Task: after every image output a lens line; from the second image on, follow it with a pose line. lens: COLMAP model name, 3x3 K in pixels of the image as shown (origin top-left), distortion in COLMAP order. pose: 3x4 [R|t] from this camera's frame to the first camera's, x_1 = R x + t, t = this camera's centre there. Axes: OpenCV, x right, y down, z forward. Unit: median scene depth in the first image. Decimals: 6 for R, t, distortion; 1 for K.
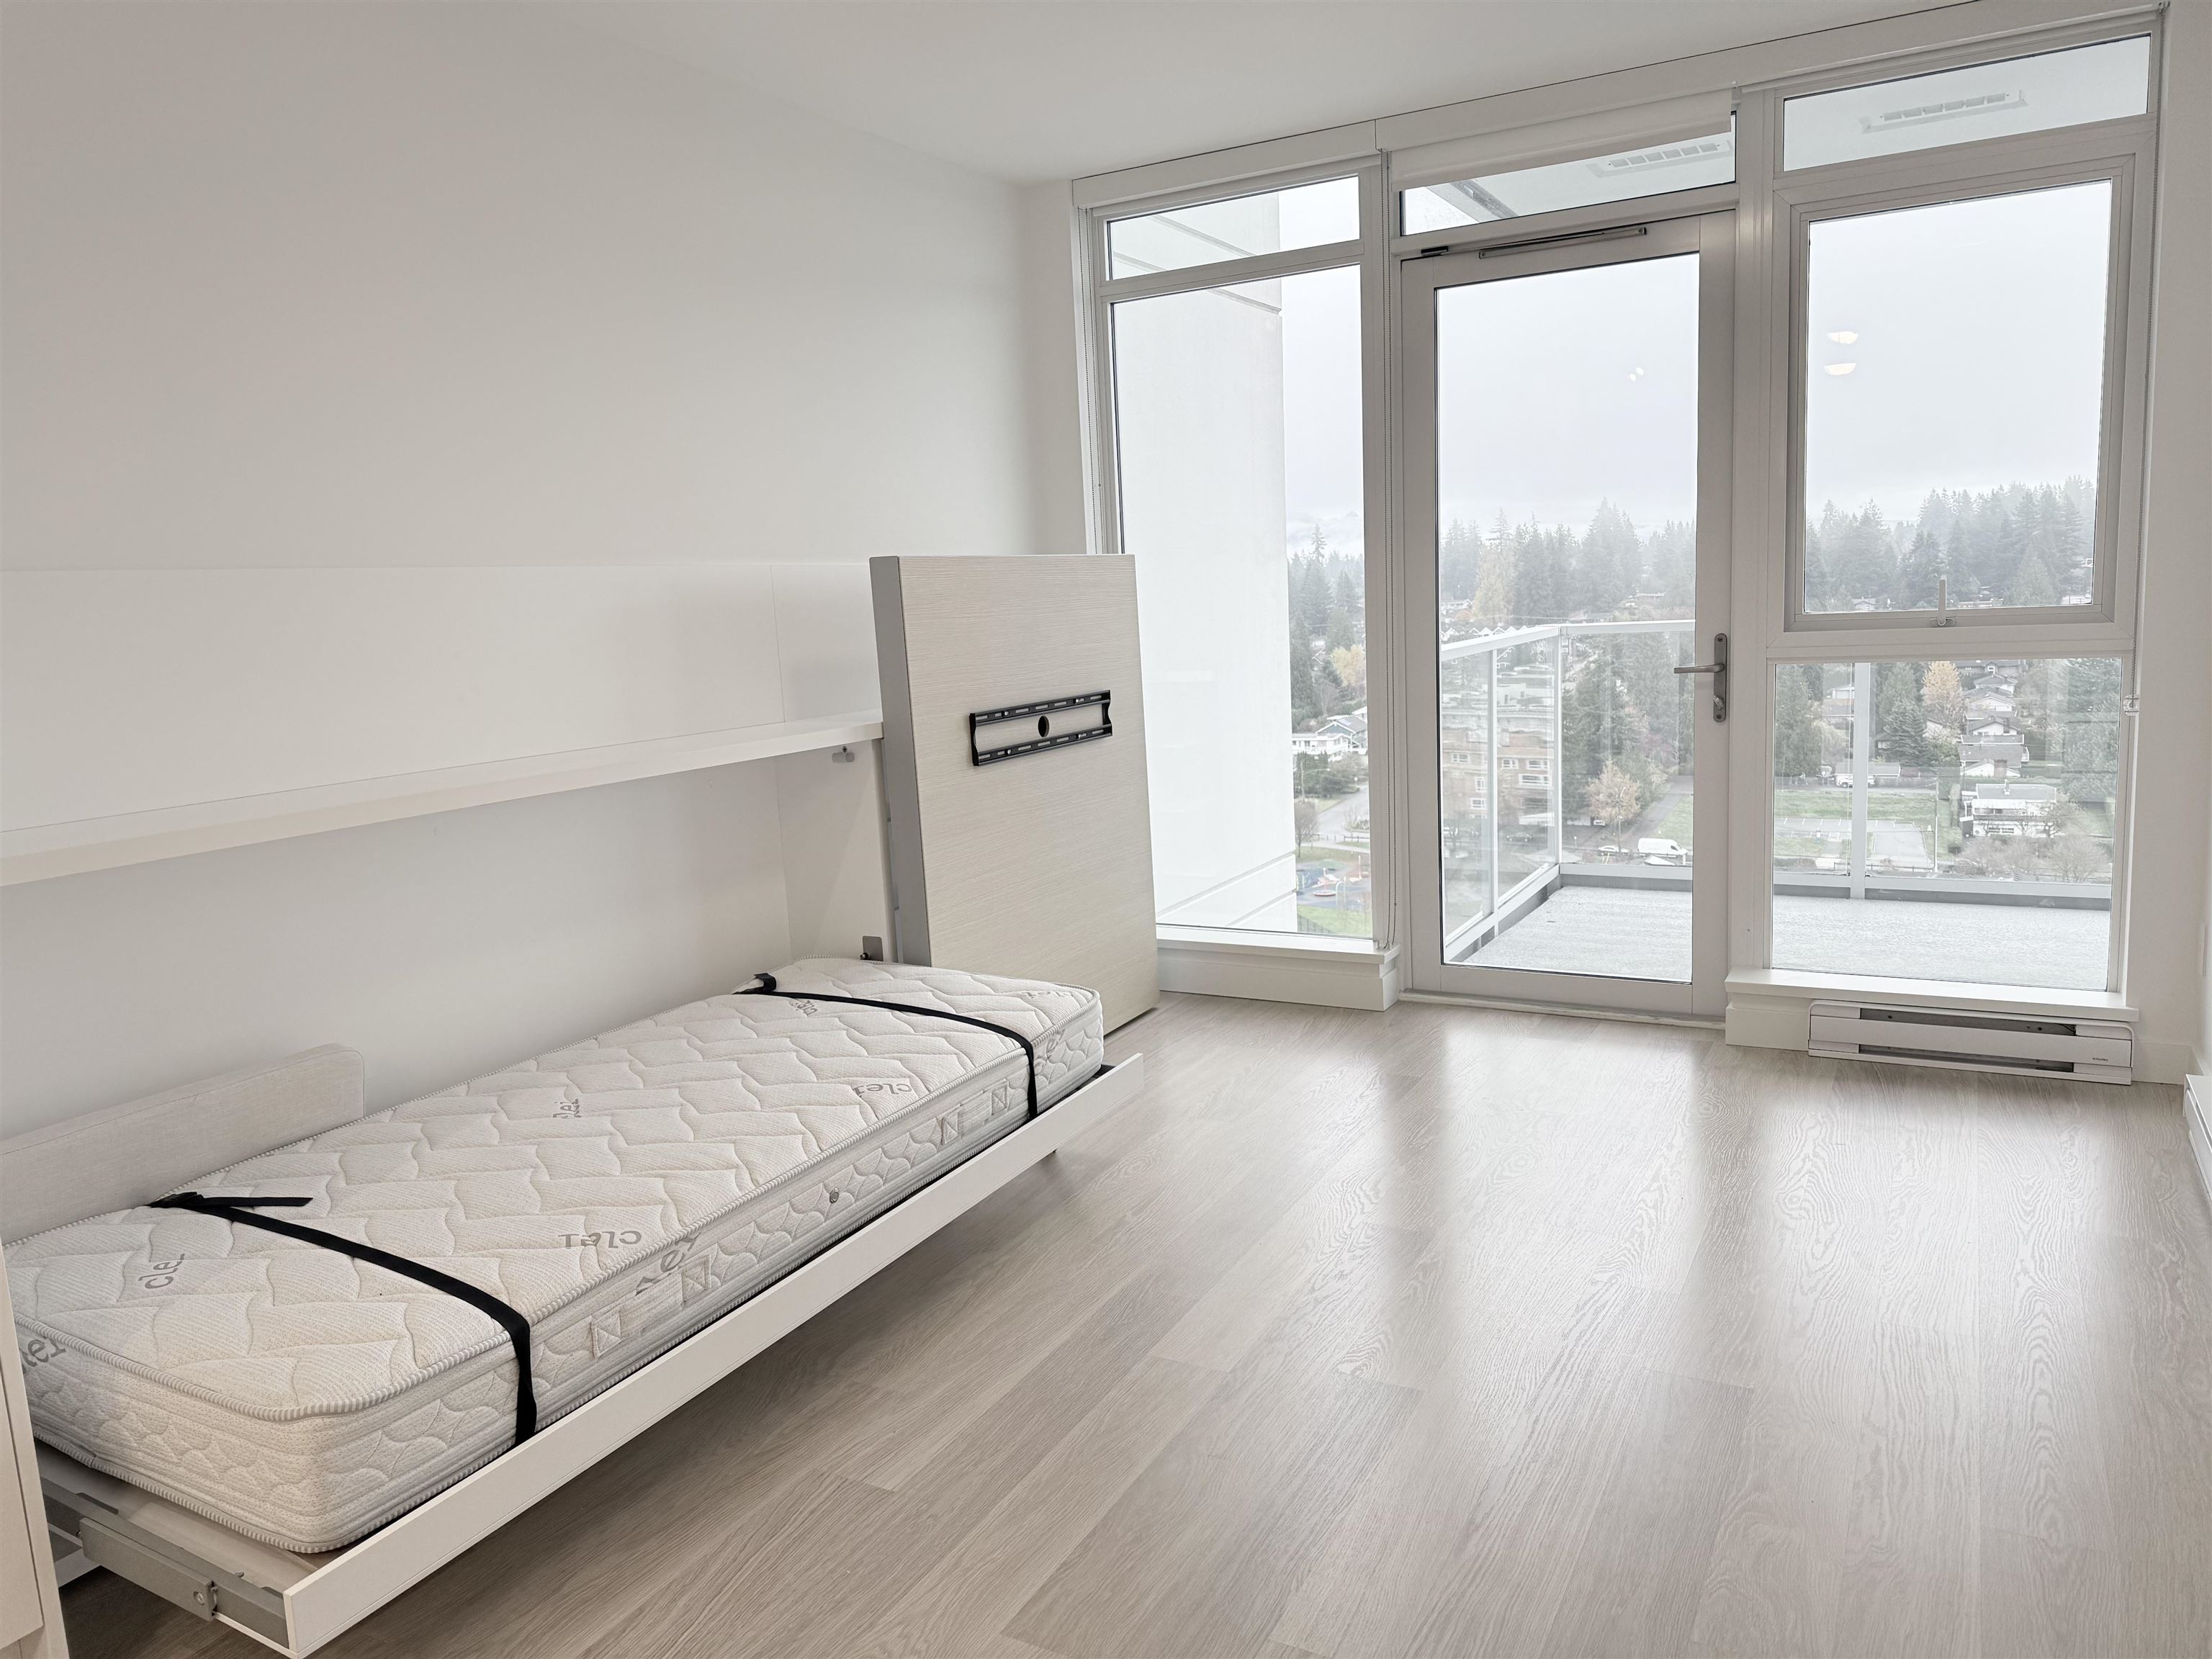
lens RADIAL K [[1535.4, 0, 1106.7], [0, 1535.4, 827.2], [0, 0, 1]] dist [0.036995, -0.045638]
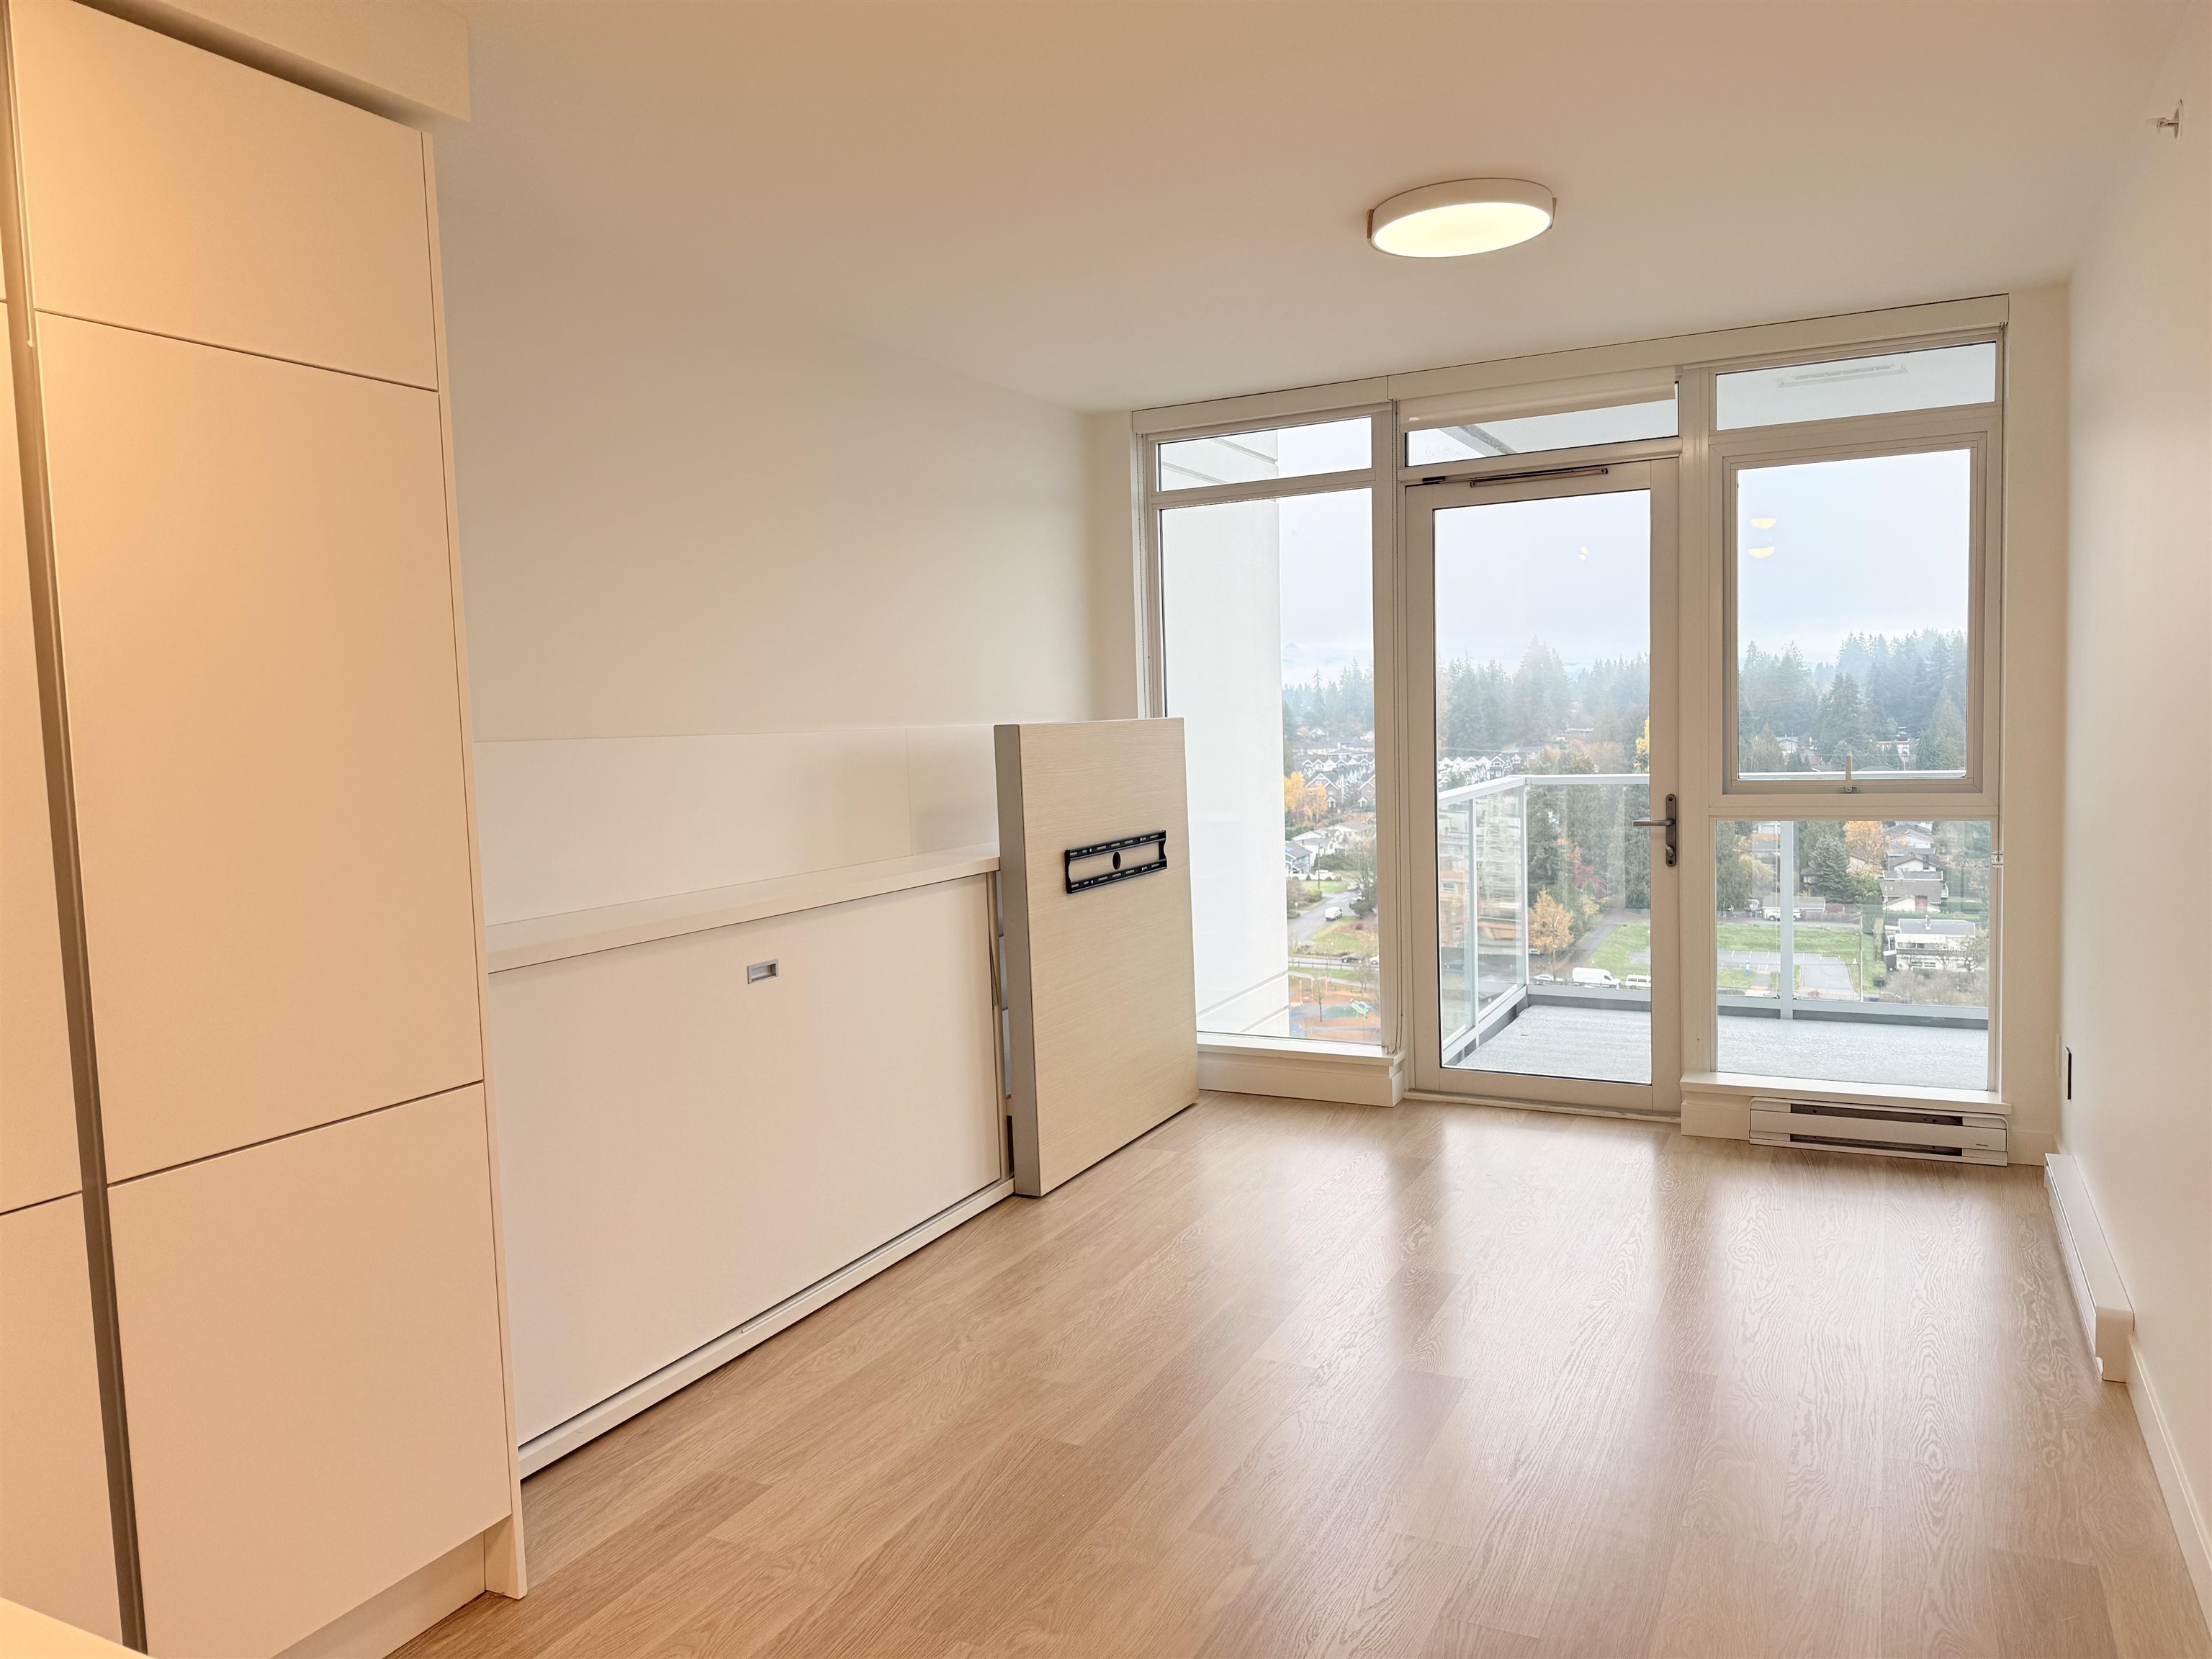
lens RADIAL K [[1535.4, 0, 1110.3], [0, 1535.4, 825.3], [0, 0, 1]] dist [0.036995, -0.045638]
pose [[0.999070, 0.015697, 0.040150, -0.103892], [-0.012384, 0.996600, -0.081454, 0.004536], [-0.041292, 0.080881, 0.995868, -0.215738]]
